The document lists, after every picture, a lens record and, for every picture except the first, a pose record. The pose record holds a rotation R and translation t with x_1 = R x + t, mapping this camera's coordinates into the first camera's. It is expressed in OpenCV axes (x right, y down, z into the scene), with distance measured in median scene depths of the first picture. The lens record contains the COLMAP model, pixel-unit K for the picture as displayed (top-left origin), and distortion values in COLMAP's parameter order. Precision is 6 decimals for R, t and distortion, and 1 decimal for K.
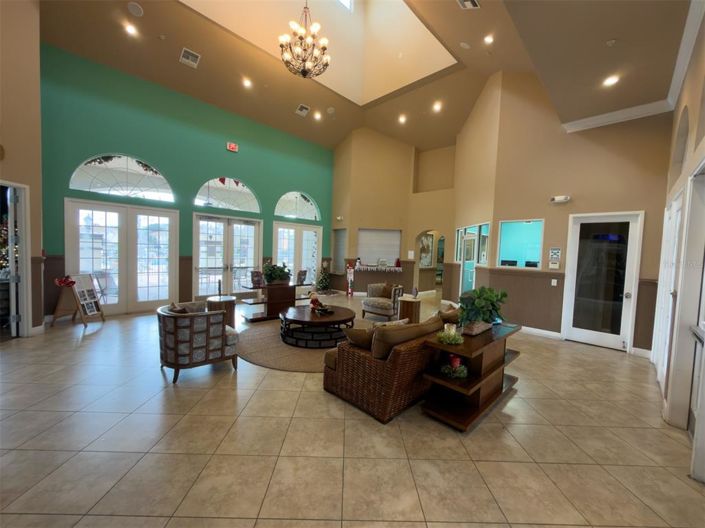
lens RADIAL K [[280.1, 0, 355.2], [0, 280.1, 264.1], [0, 0, 1]] dist [-0.002433, 0.000015]
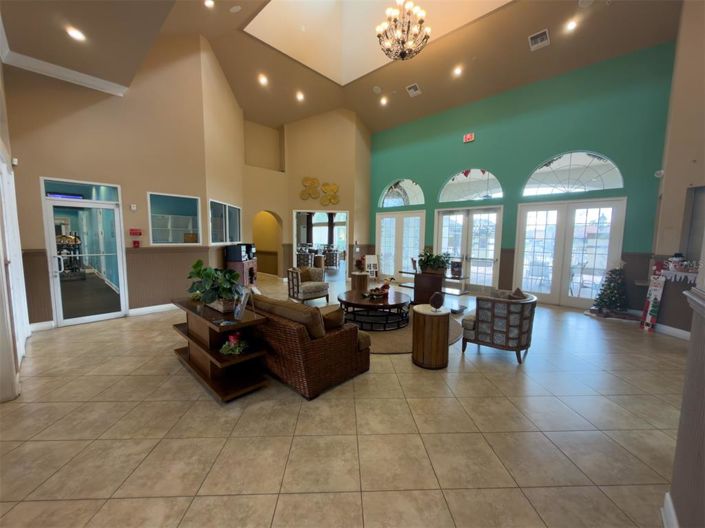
lens RADIAL K [[280.1, 0, 353.1], [0, 280.1, 262.7], [0, 0, 1]] dist [-0.002433, 0.000015]
pose [[0.027912, 0.058598, -0.997891, 0.455038], [-0.055563, 0.996828, 0.056981, -0.004594], [0.998065, 0.053855, 0.031079, 0.455119]]
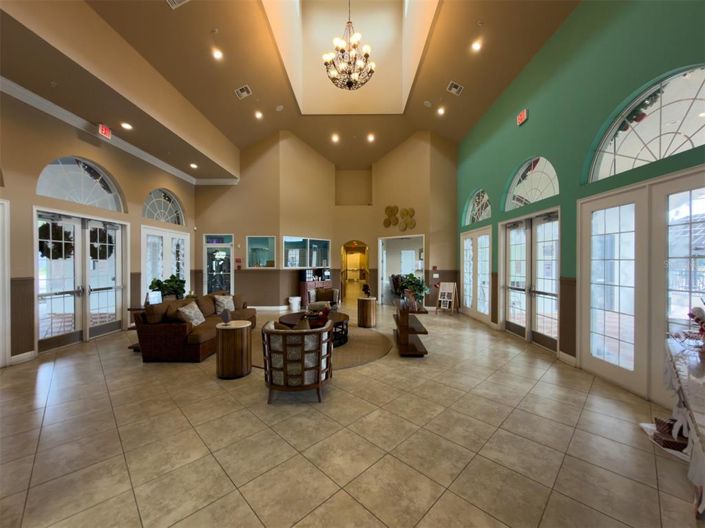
lens RADIAL K [[280.1, 0, 353.1], [0, 280.1, 265.5], [0, 0, 1]] dist [-0.002433, 0.000015]
pose [[-0.718307, -0.026012, -0.695240, 0.269106], [-0.055212, 0.998280, 0.019694, -0.031309], [0.693532, 0.052532, -0.718508, 0.966577]]
